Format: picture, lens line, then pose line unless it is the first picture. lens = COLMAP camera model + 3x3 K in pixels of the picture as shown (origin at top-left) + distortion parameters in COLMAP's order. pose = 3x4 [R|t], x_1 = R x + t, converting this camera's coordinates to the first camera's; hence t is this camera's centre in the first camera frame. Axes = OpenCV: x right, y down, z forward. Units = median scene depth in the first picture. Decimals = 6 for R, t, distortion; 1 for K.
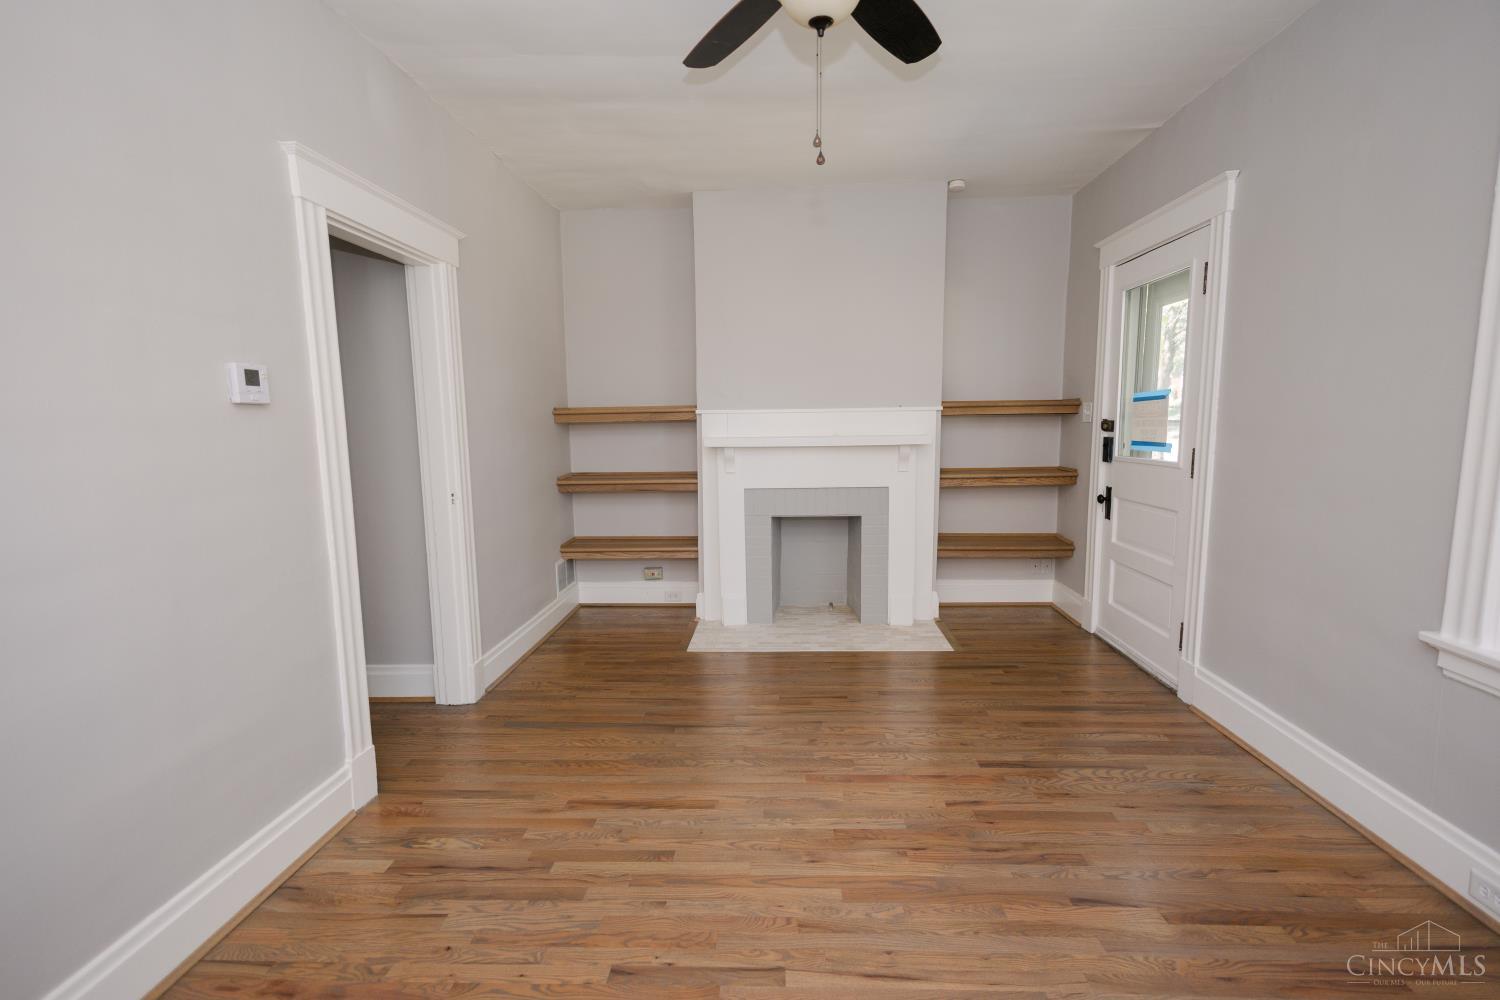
lens RADIAL K [[702.4, 0, 751.6], [0, 702.4, 510.8], [0, 0, 1]] dist [0.009919, -0.001973]
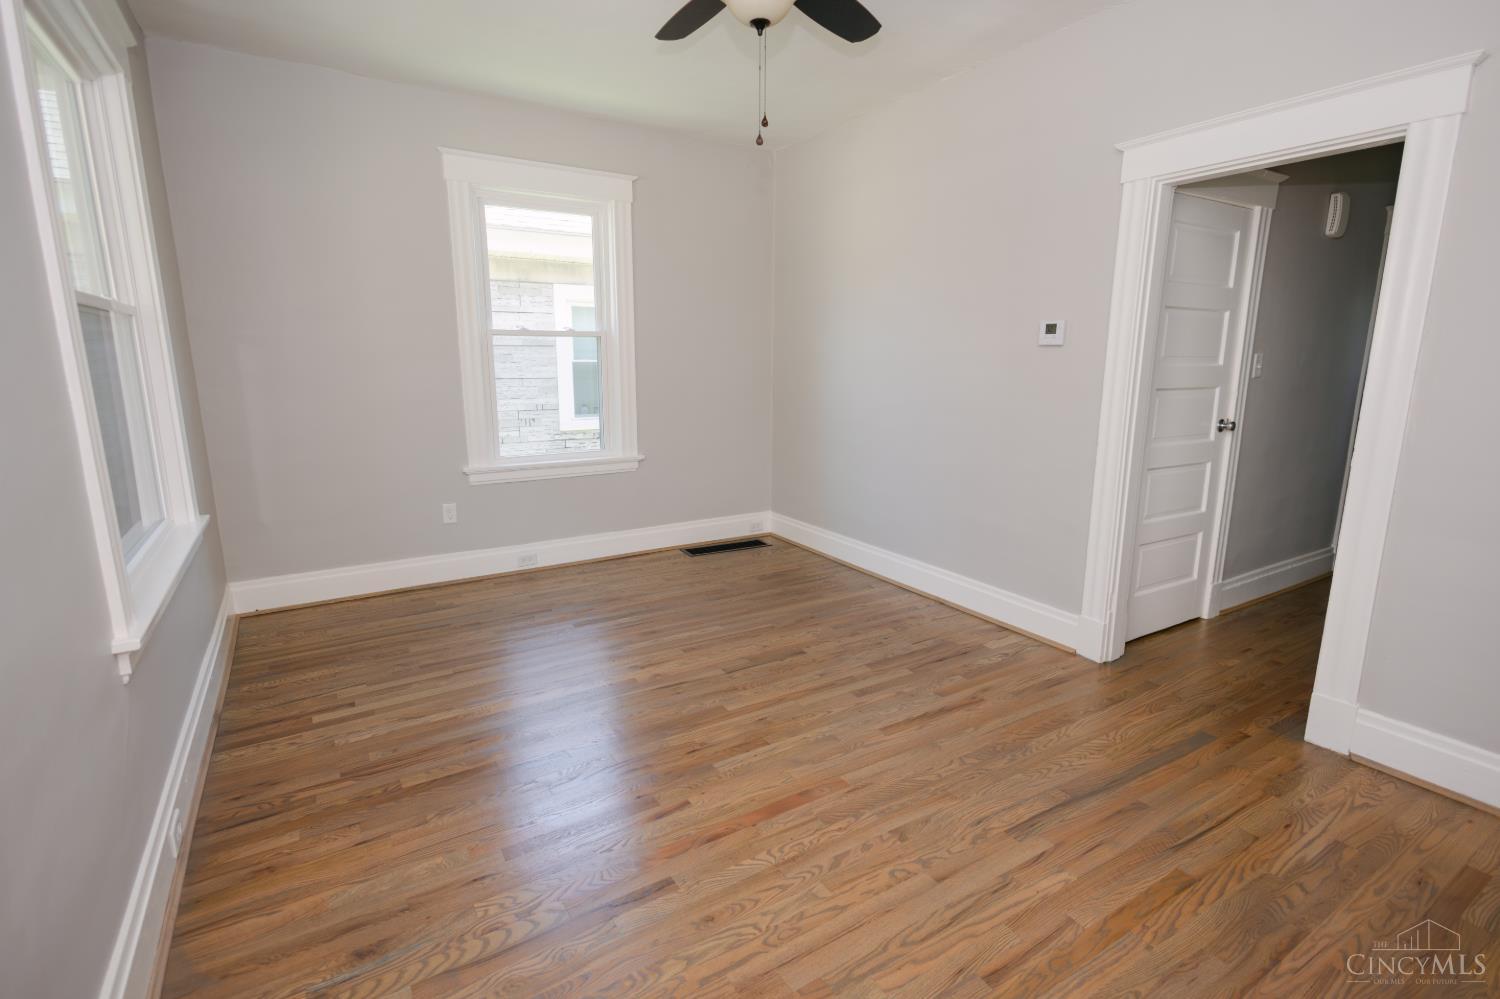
lens RADIAL K [[702.4, 0, 750.9], [0, 702.4, 503.2], [0, 0, 1]] dist [0.009919, -0.001973]
pose [[-0.822903, 0.130189, -0.553065, 0.689838], [-0.064544, 0.945675, 0.318641, -0.241964], [0.564504, 0.297908, -0.769796, 1.701640]]
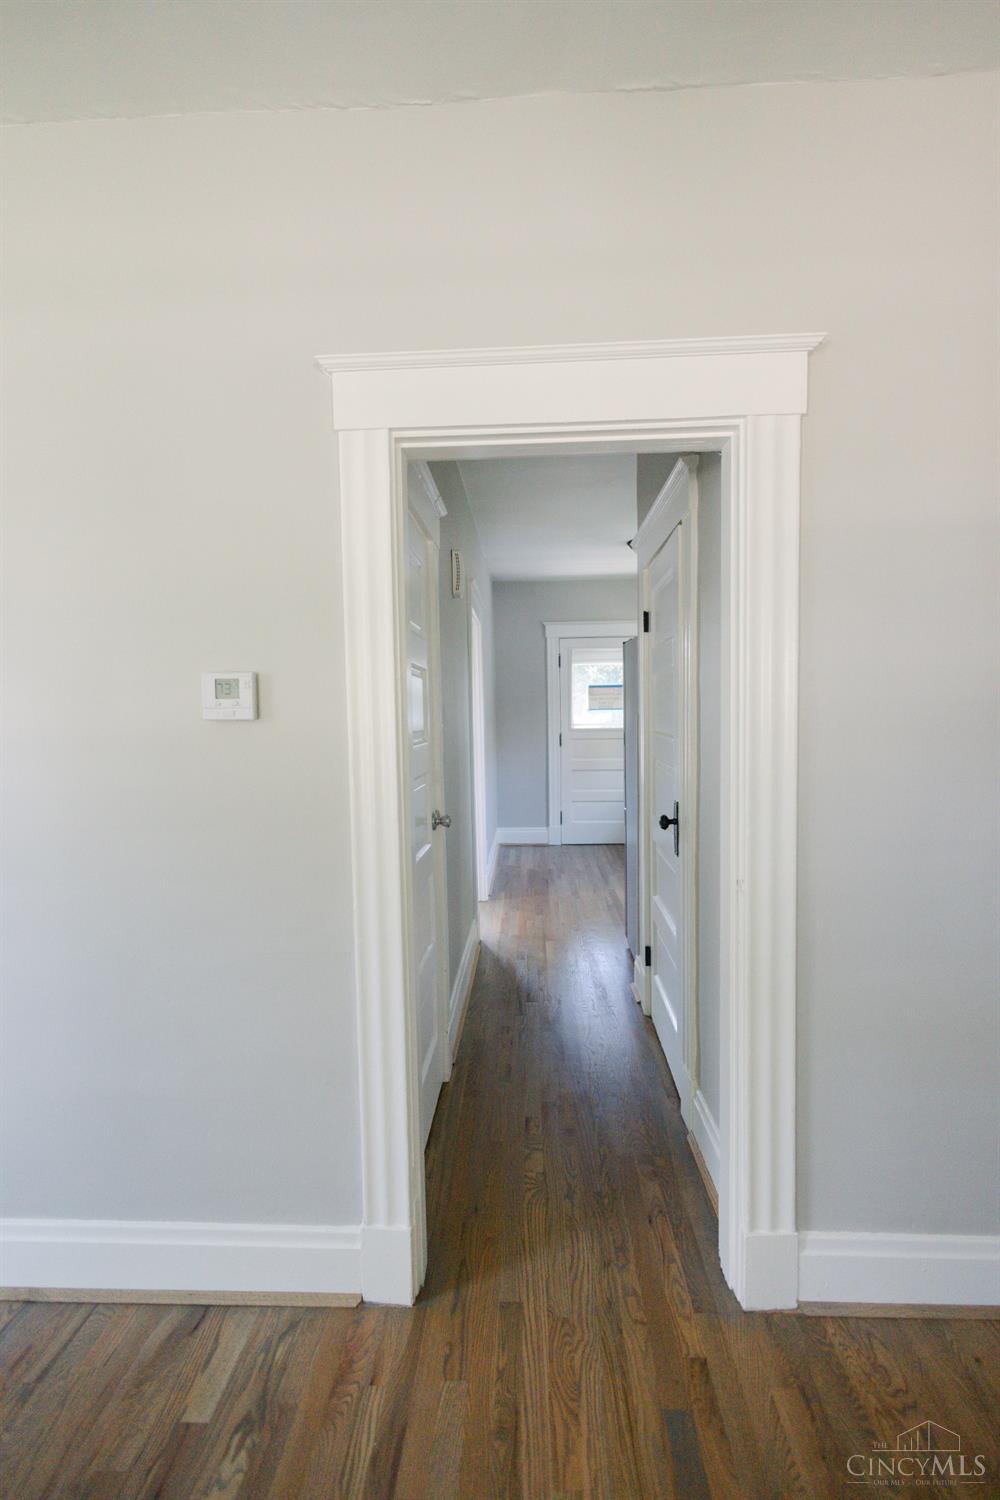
lens RADIAL K [[702.4, 0, 507.5], [0, 702.4, 758.2], [0, 0, 1]] dist [0.009919, -0.001973]
pose [[0.006768, 0.078822, -0.996866, 0.092498], [-0.116061, 0.990213, 0.077508, -0.181251], [0.993219, 0.115172, 0.015850, 1.138733]]
